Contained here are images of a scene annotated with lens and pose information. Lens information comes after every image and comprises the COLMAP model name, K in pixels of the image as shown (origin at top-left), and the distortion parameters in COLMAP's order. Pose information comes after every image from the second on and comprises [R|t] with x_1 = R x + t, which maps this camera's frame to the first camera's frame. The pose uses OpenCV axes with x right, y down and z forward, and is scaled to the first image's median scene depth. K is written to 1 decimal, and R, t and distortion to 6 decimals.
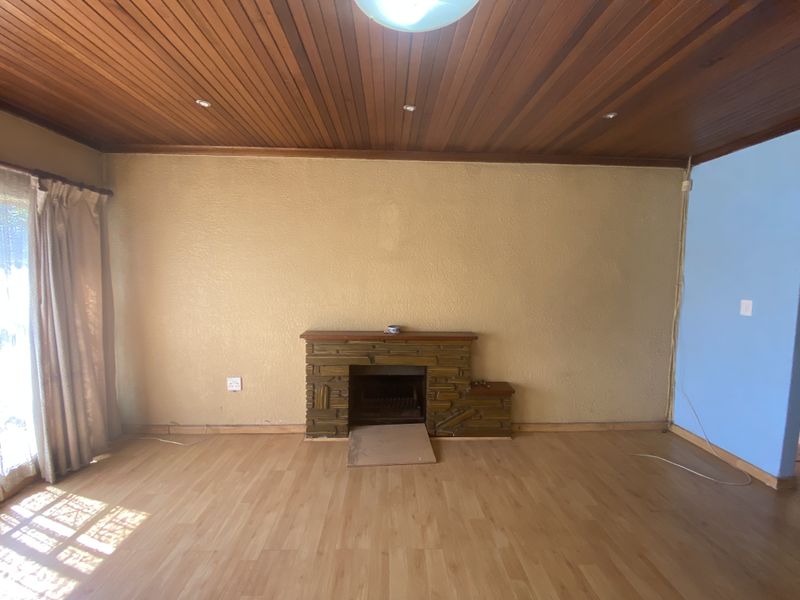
lens RADIAL K [[320.6, 0, 400.3], [0, 320.6, 297.2], [0, 0, 1]] dist [-0.035049, -0.001875]
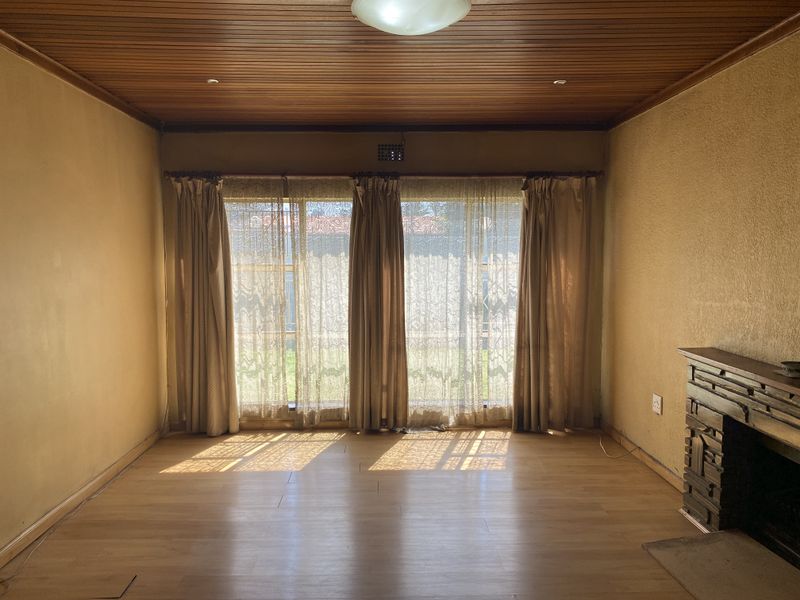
lens RADIAL K [[610.4, 0, 399.8], [0, 610.4, 299.1], [0, 0, 1]] dist [-0.058681, 0.001122]
pose [[-0.002656, 0.080985, -0.996712, 1.140543], [-0.066052, 0.994524, 0.080983, -0.069321], [0.997813, 0.066050, 0.002708, 0.460492]]
